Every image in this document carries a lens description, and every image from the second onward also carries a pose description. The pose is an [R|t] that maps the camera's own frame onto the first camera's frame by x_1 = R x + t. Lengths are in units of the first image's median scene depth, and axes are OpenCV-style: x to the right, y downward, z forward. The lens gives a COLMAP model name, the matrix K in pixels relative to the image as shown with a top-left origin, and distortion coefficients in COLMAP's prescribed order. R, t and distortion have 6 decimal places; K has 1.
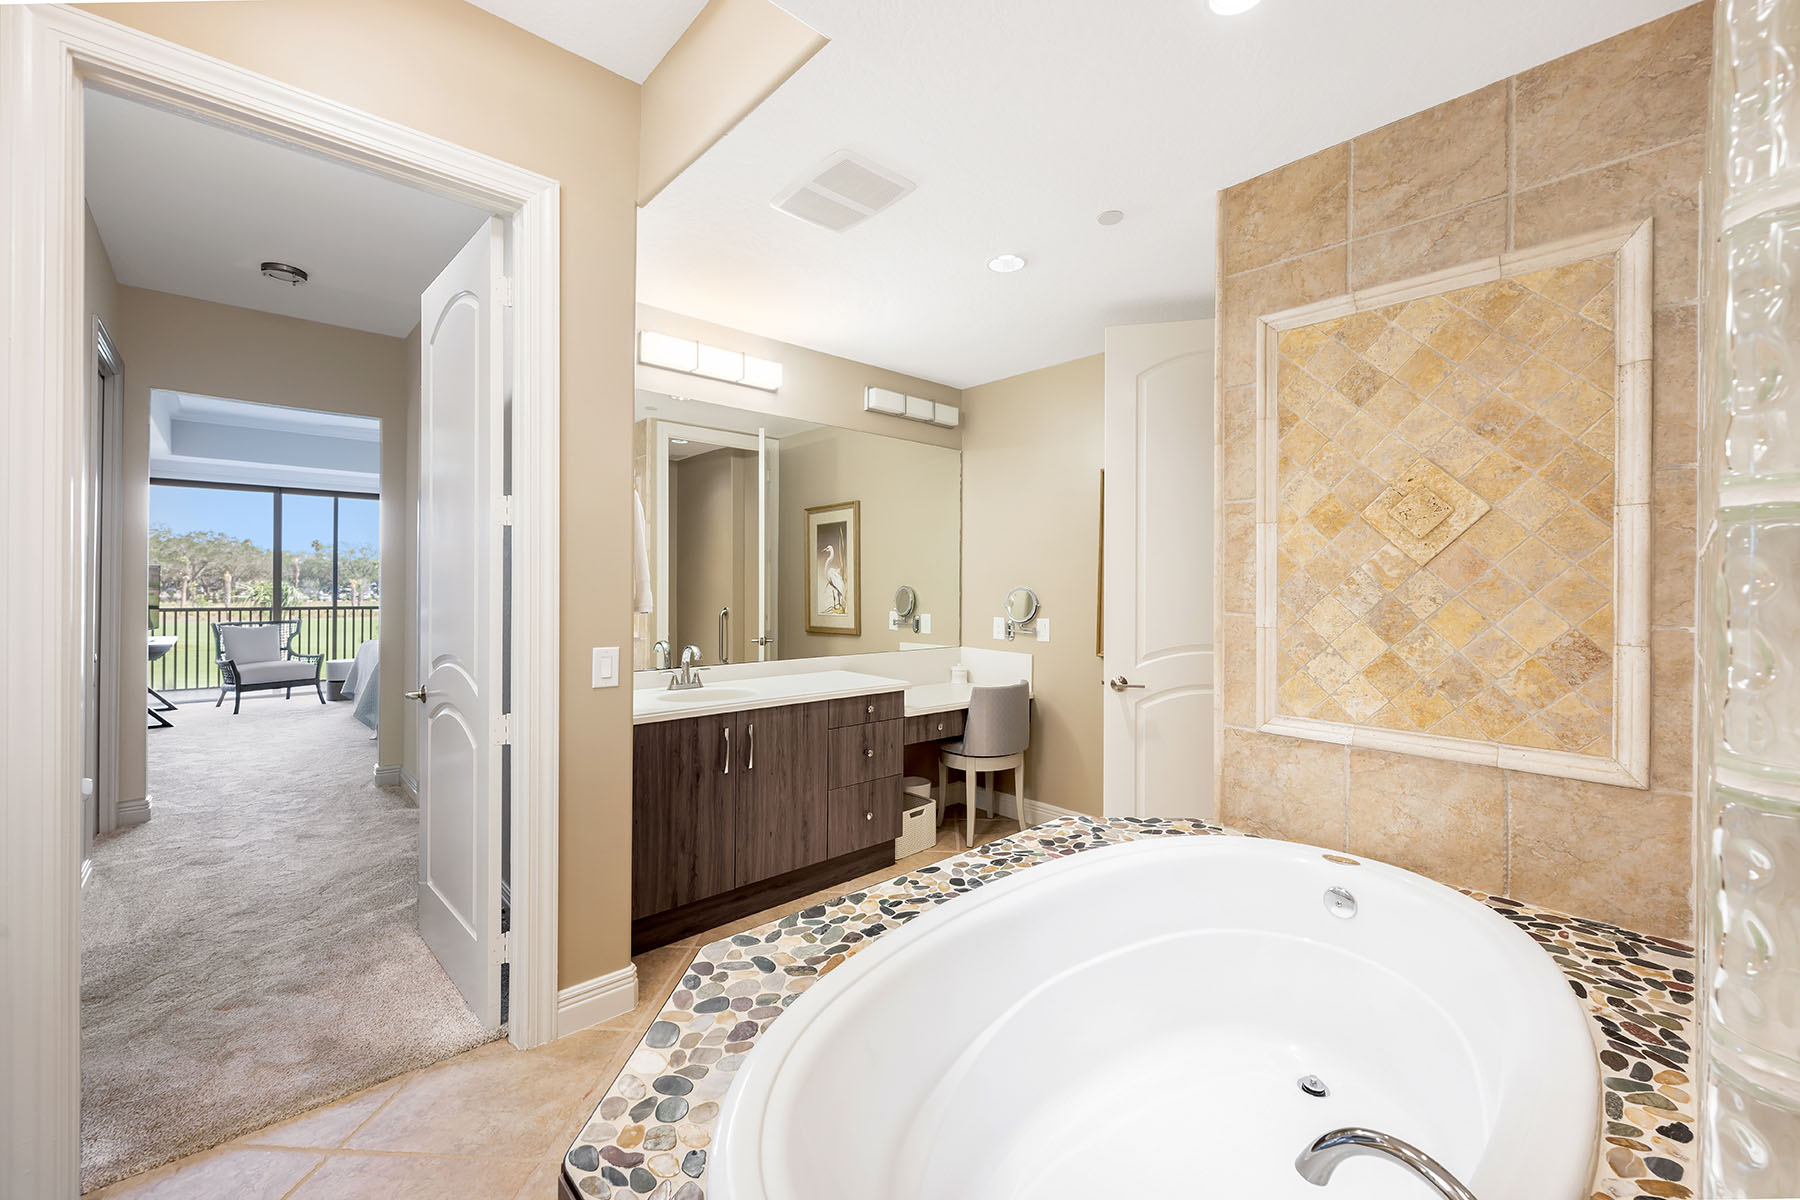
lens RADIAL K [[723.2, 0, 901.3], [0, 723.2, 587.9], [0, 0, 1]] dist [-0.000616, -0.000238]
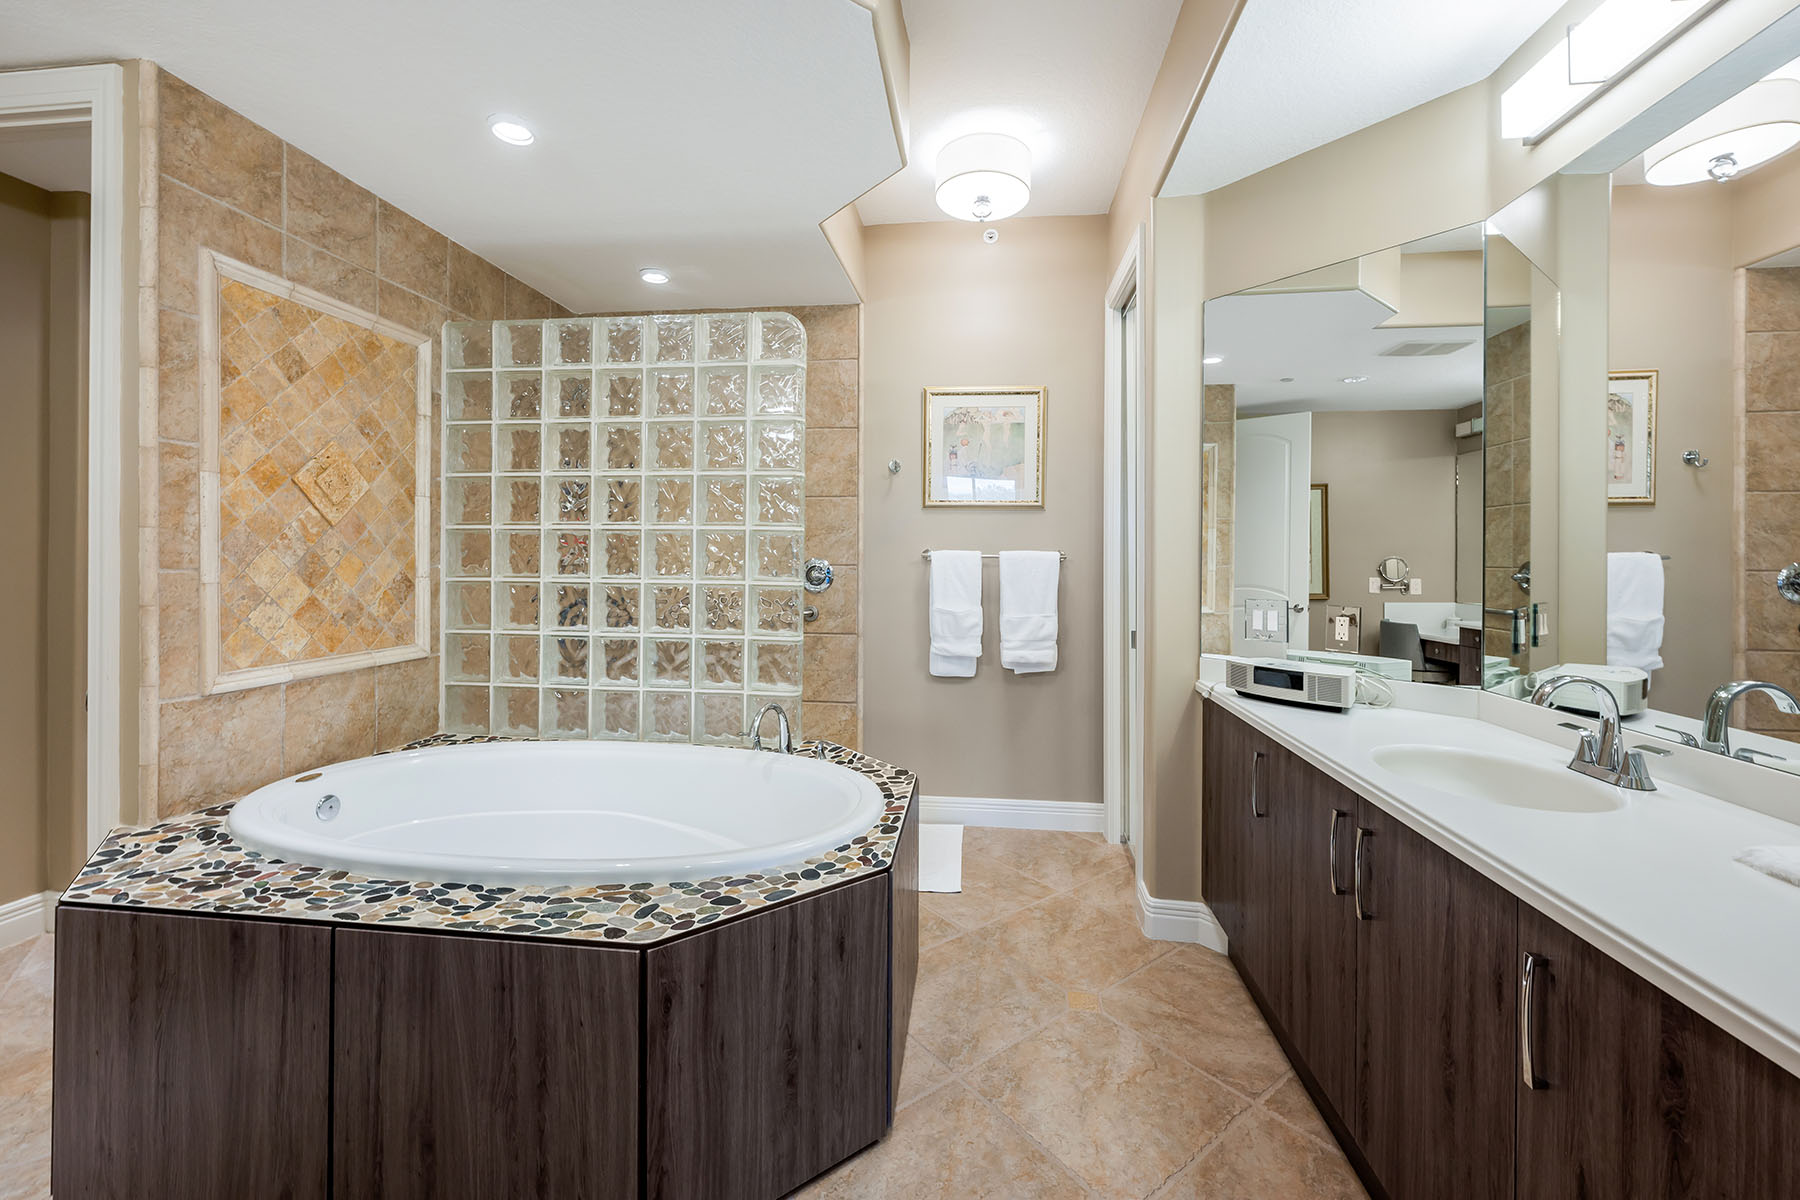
lens RADIAL K [[723.2, 0, 901.3], [0, 723.2, 587.9], [0, 0, 1]] dist [-0.000616, -0.000238]
pose [[-0.651807, -0.041724, 0.757237, -0.865567], [-0.004761, 0.998691, 0.050930, 0.009108], [-0.758370, 0.029591, -0.651152, 1.014303]]
